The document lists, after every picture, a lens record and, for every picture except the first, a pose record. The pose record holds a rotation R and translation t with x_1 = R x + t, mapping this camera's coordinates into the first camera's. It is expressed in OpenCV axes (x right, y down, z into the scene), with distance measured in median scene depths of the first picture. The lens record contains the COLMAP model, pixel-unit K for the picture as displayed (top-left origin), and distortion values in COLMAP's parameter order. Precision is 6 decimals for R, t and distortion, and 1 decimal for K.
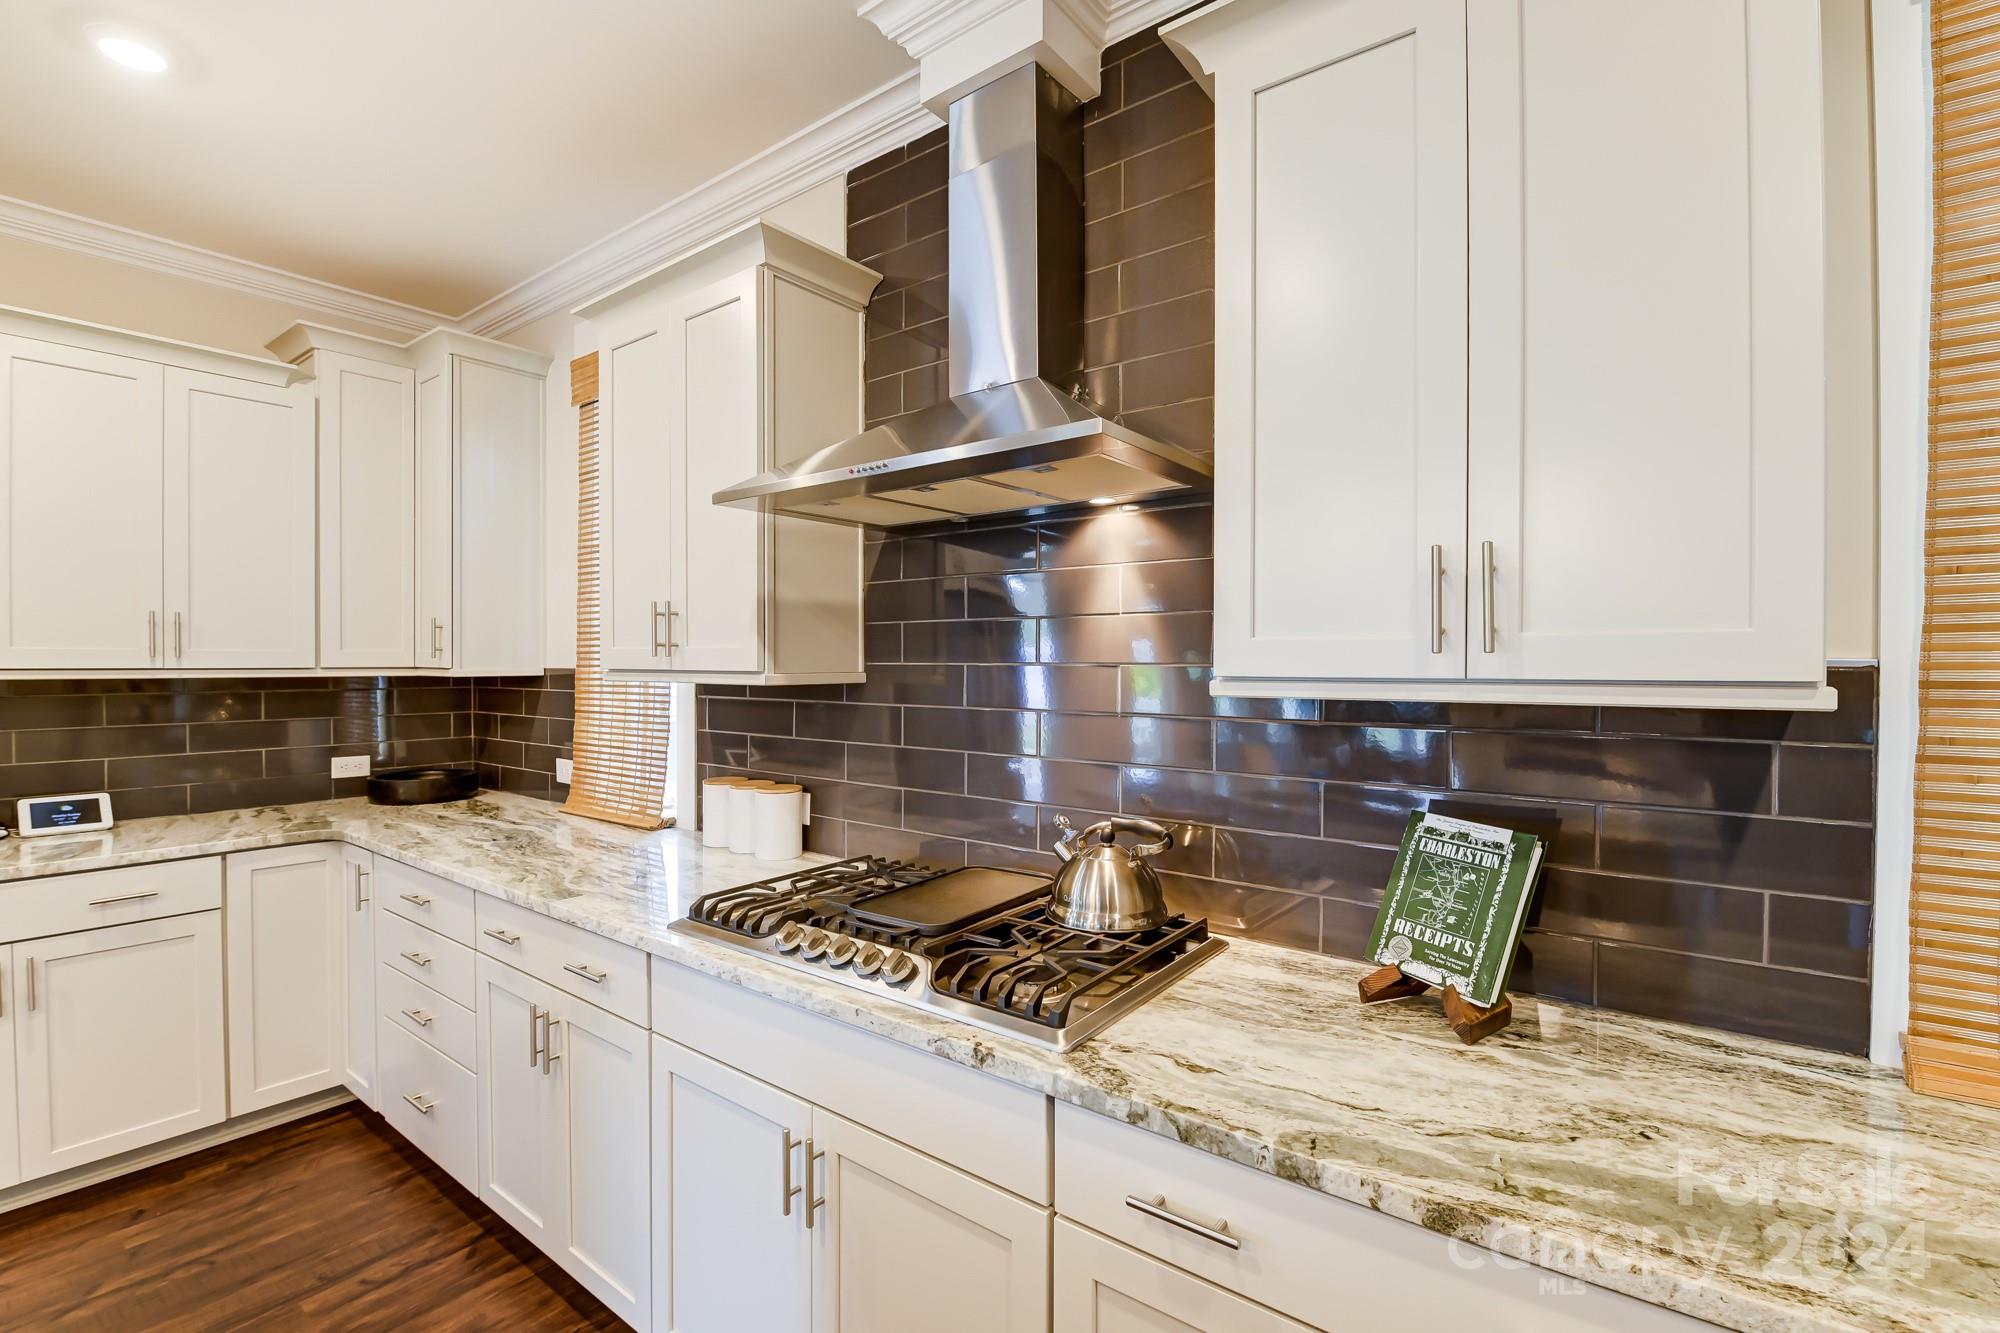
lens RADIAL K [[884.4, 0, 1009.4], [0, 884.4, 656.0], [0, 0, 1]] dist [-0.014948, -0.000285]
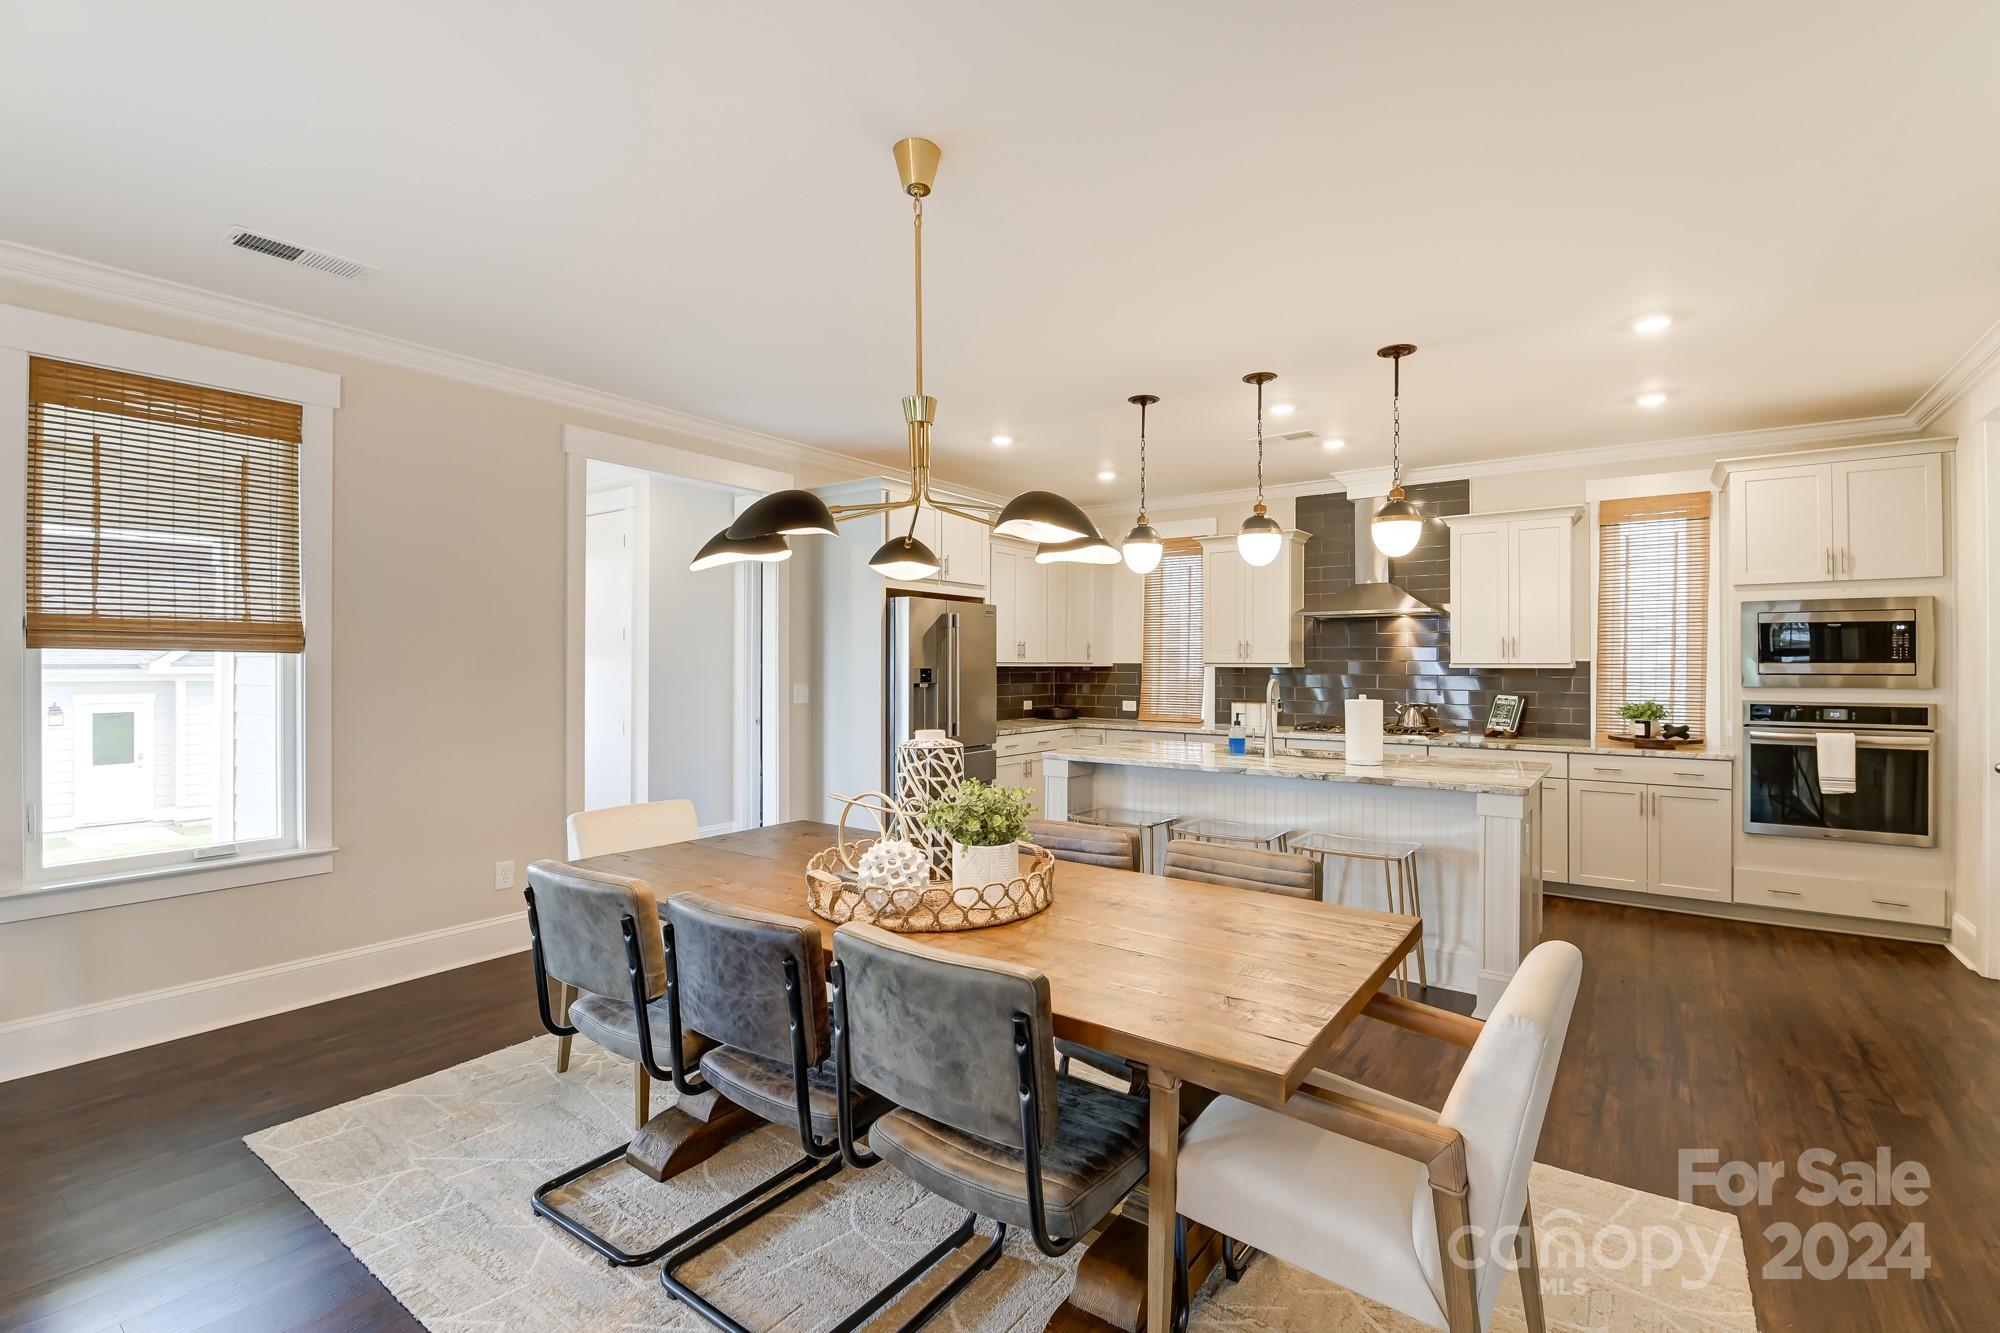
lens RADIAL K [[884.4, 0, 1009.4], [0, 884.4, 656.0], [0, 0, 1]] dist [-0.014948, -0.000285]
pose [[1.000000, 0.000817, 0.000206, -1.370855], [-0.000816, 0.999997, -0.002185, -0.001885], [-0.000207, 0.002185, 0.999998, -2.363413]]
